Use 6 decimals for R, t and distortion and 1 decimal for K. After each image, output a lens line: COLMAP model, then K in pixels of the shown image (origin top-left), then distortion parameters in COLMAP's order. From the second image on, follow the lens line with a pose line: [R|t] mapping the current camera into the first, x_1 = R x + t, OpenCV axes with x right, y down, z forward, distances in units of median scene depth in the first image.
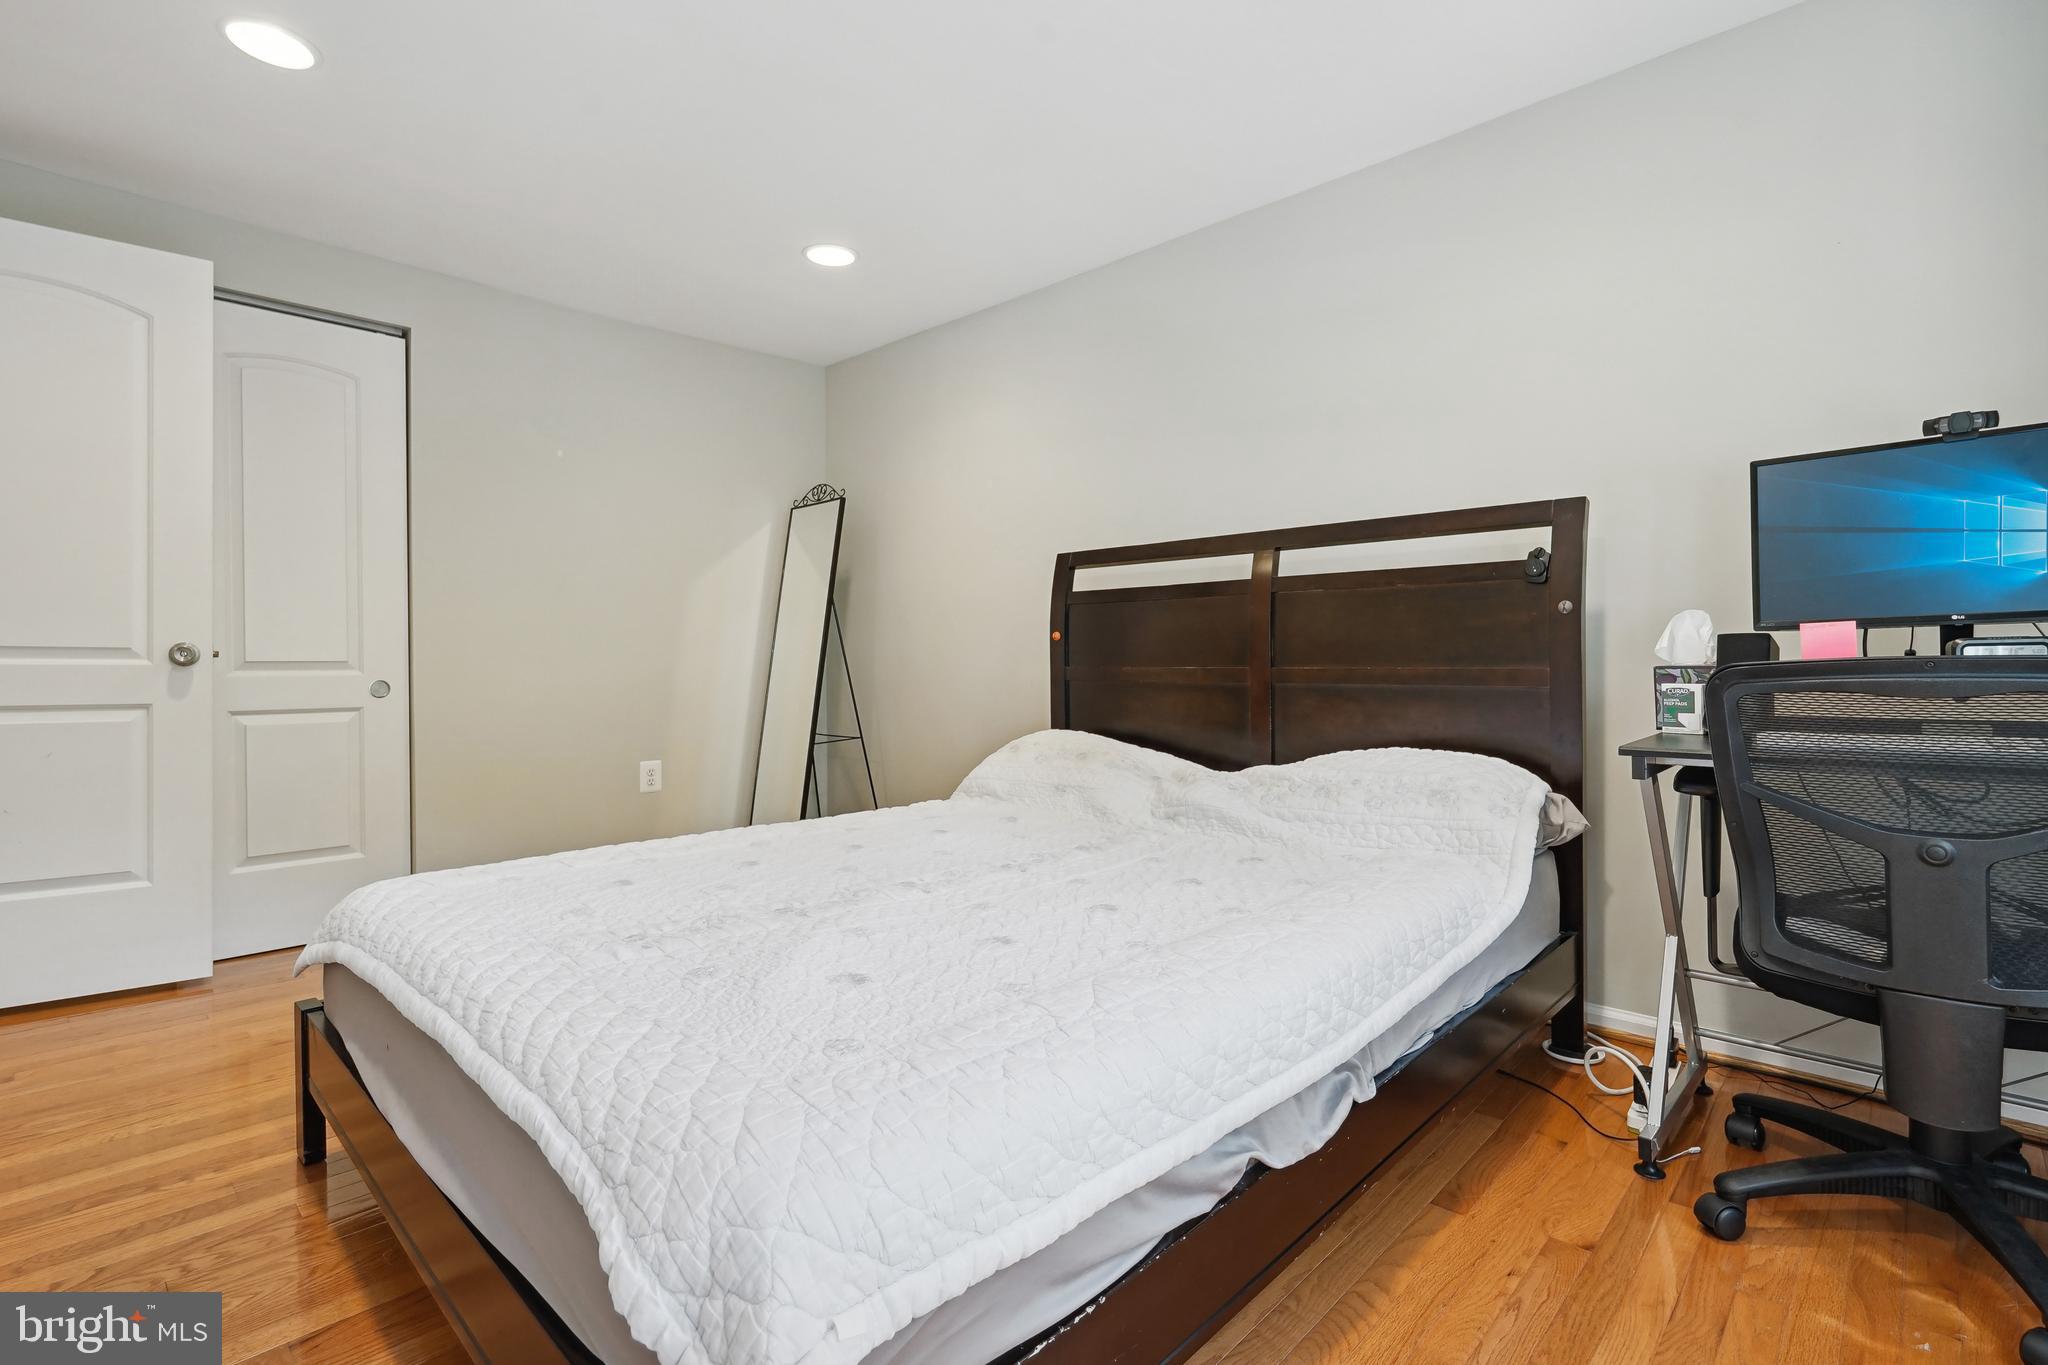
lens RADIAL K [[937.1, 0, 1032.0], [0, 937.1, 669.7], [0, 0, 1]] dist [-0.001311, -0.000116]
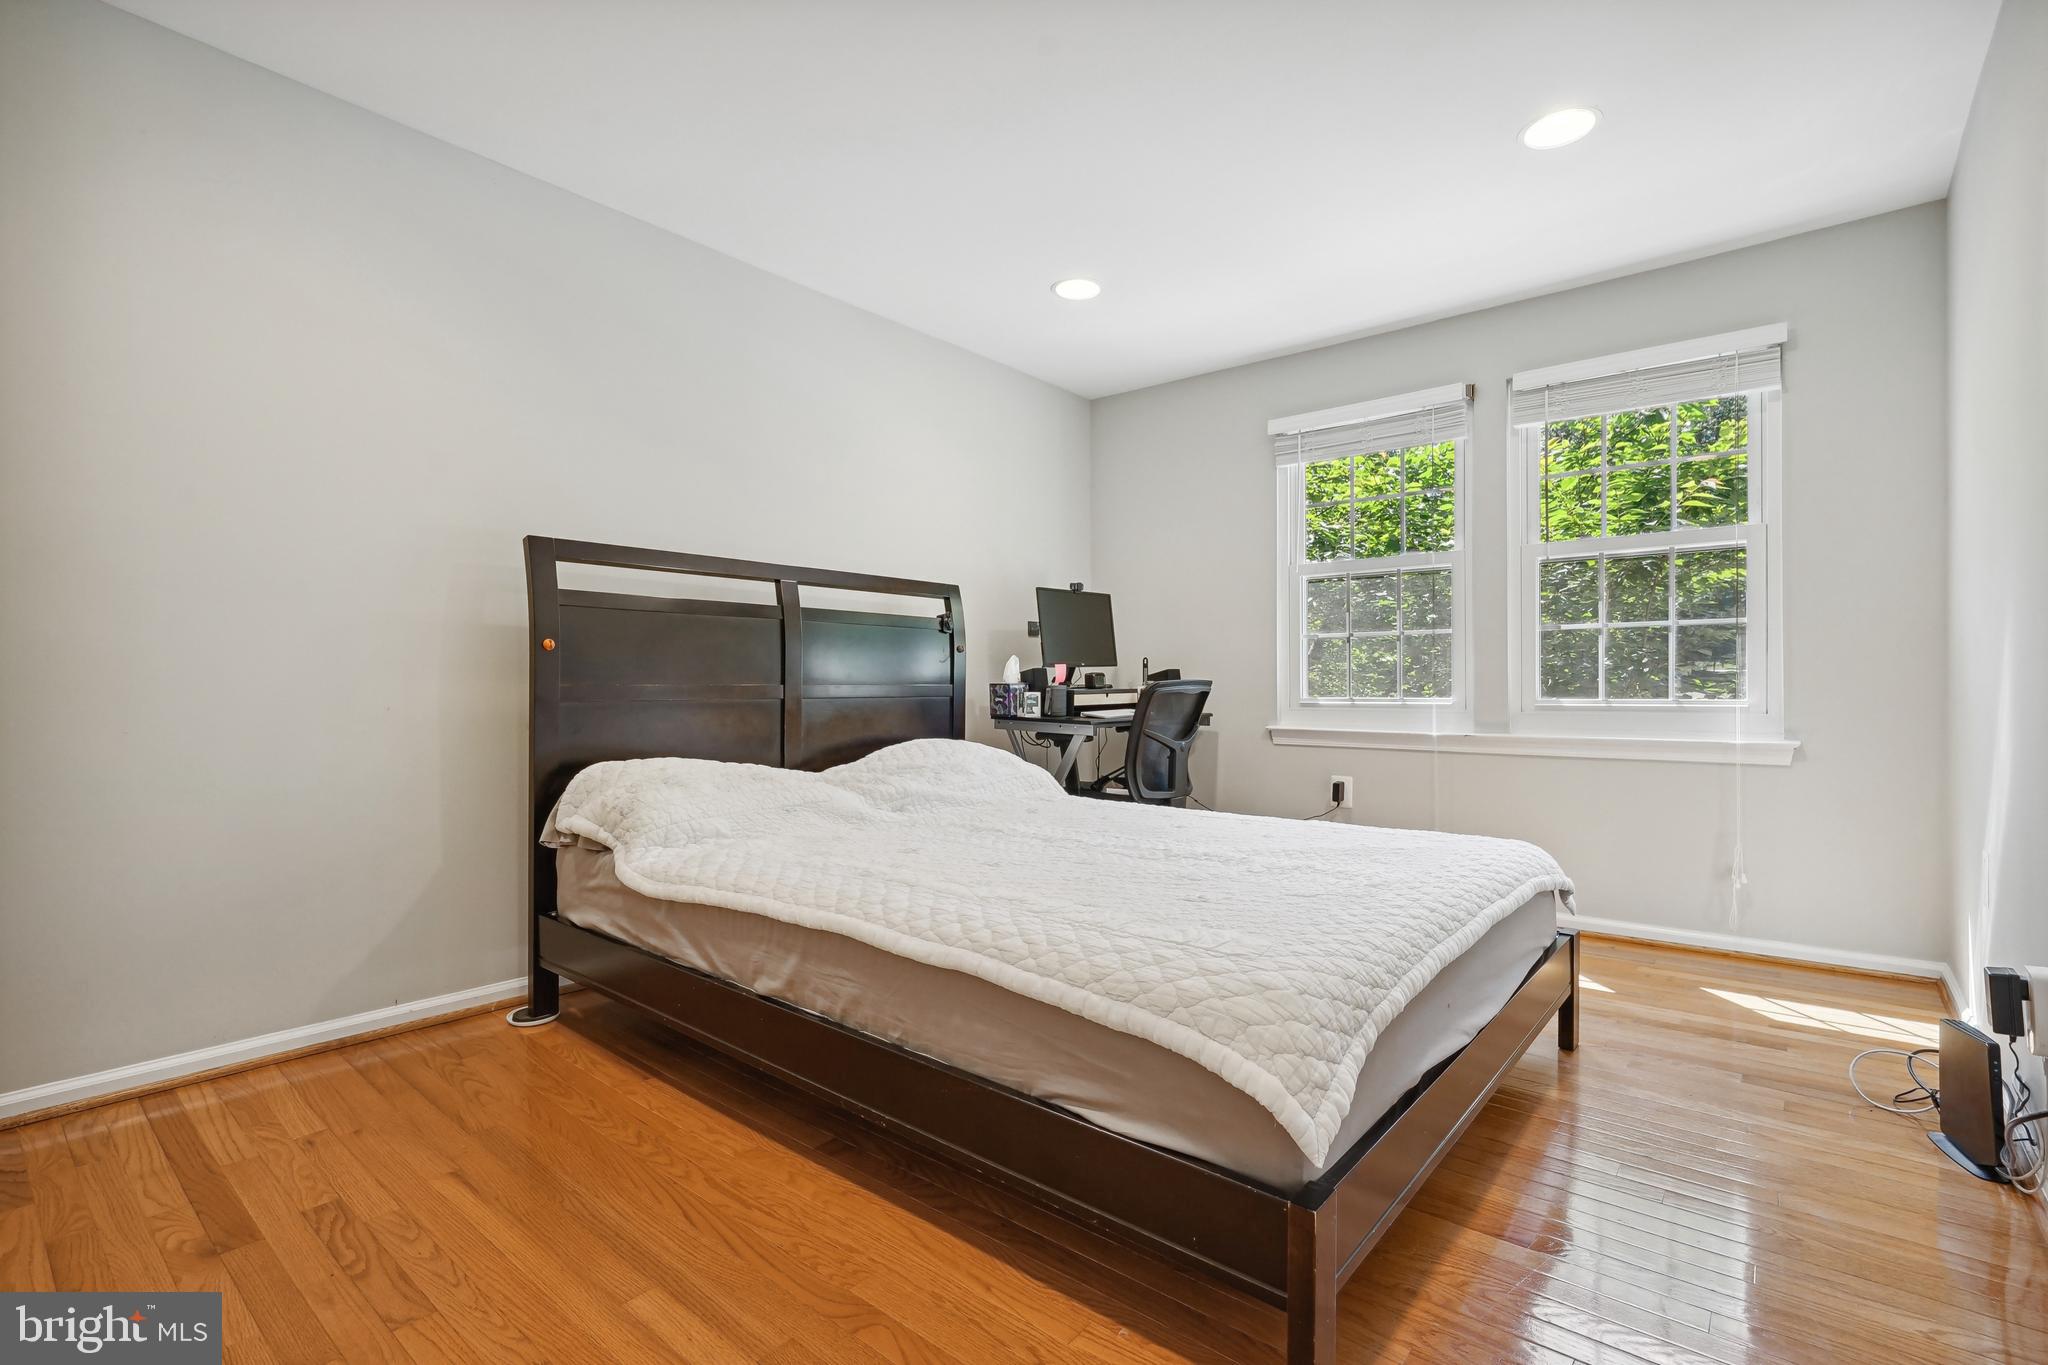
lens RADIAL K [[937.1, 0, 1027.3], [0, 937.1, 675.0], [0, 0, 1]] dist [-0.001311, -0.000116]
pose [[-0.080826, 0.004484, 0.996718, -1.131305], [0.002621, 0.999987, -0.004287, -0.011954], [-0.996725, 0.002266, -0.080836, 1.003343]]
